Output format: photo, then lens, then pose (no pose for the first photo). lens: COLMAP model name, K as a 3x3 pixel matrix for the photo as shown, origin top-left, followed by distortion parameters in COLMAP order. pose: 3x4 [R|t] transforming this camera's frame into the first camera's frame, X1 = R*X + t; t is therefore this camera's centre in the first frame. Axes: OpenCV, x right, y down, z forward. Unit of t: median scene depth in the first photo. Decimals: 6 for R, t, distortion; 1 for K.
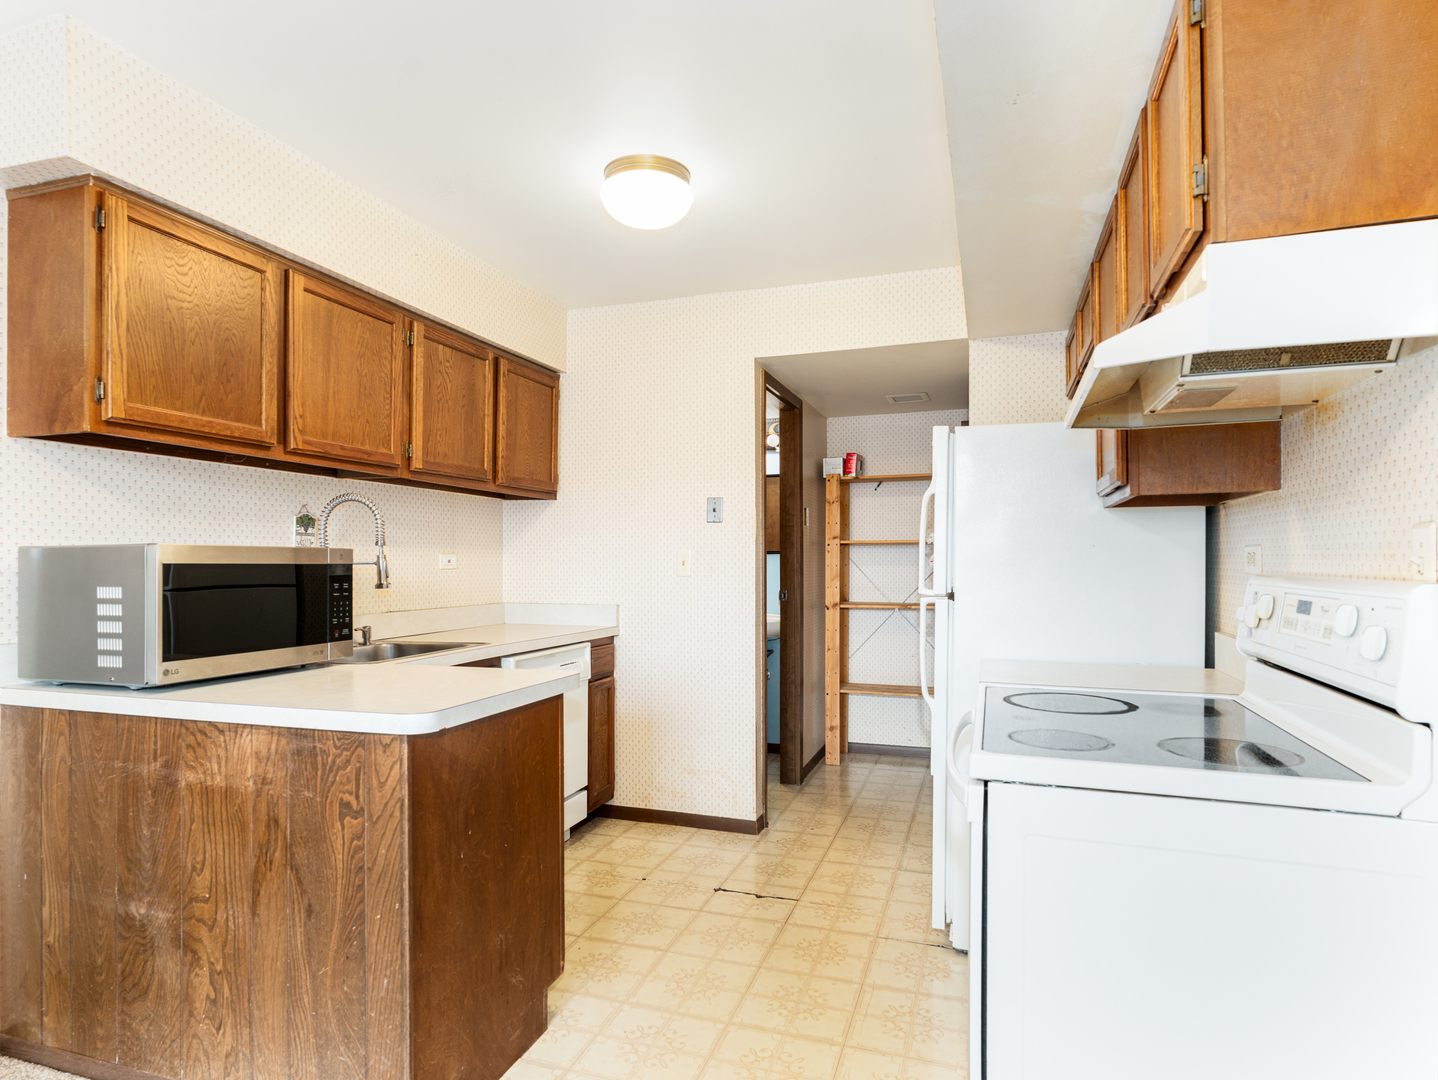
lens RADIAL K [[748.1, 0, 719.0], [0, 748.1, 540.0], [0, 0, 1]] dist [-0.001577, -0.000356]
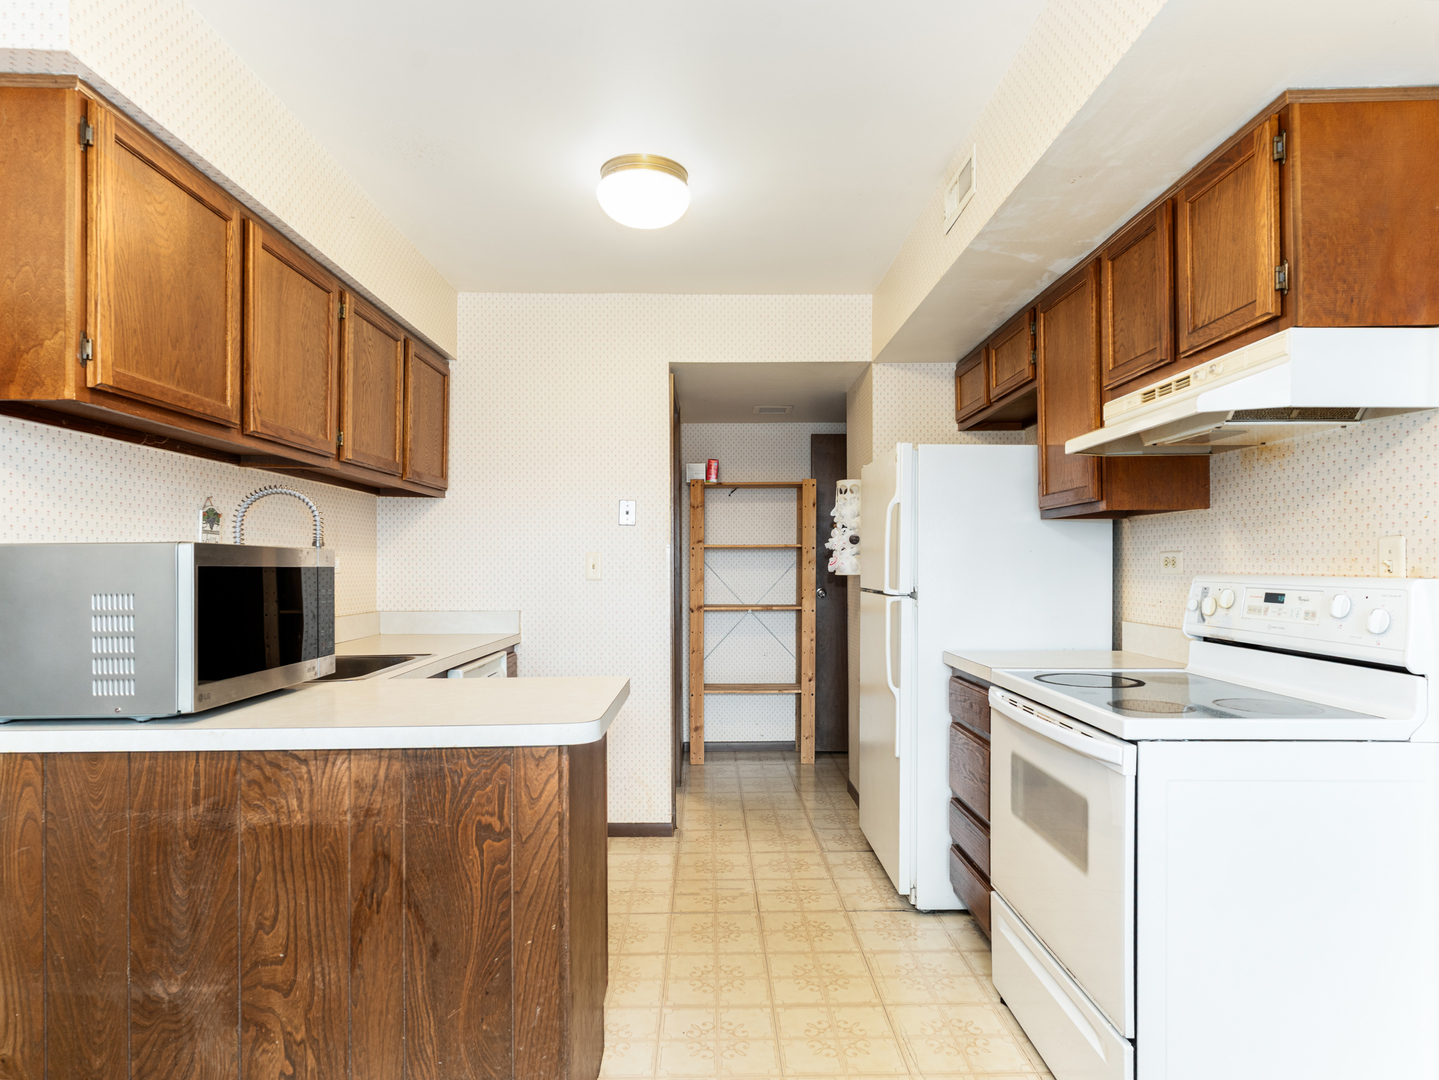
lens RADIAL K [[762.7, 0, 720.1], [0, 762.7, 542.5], [0, 0, 1]] dist [0.001321, 0.000055]
pose [[0.948747, 0.009064, 0.315906, -0.458250], [-0.008544, 0.999959, -0.003032, 0.002701], [-0.315921, 0.000177, 0.948786, 0.013407]]
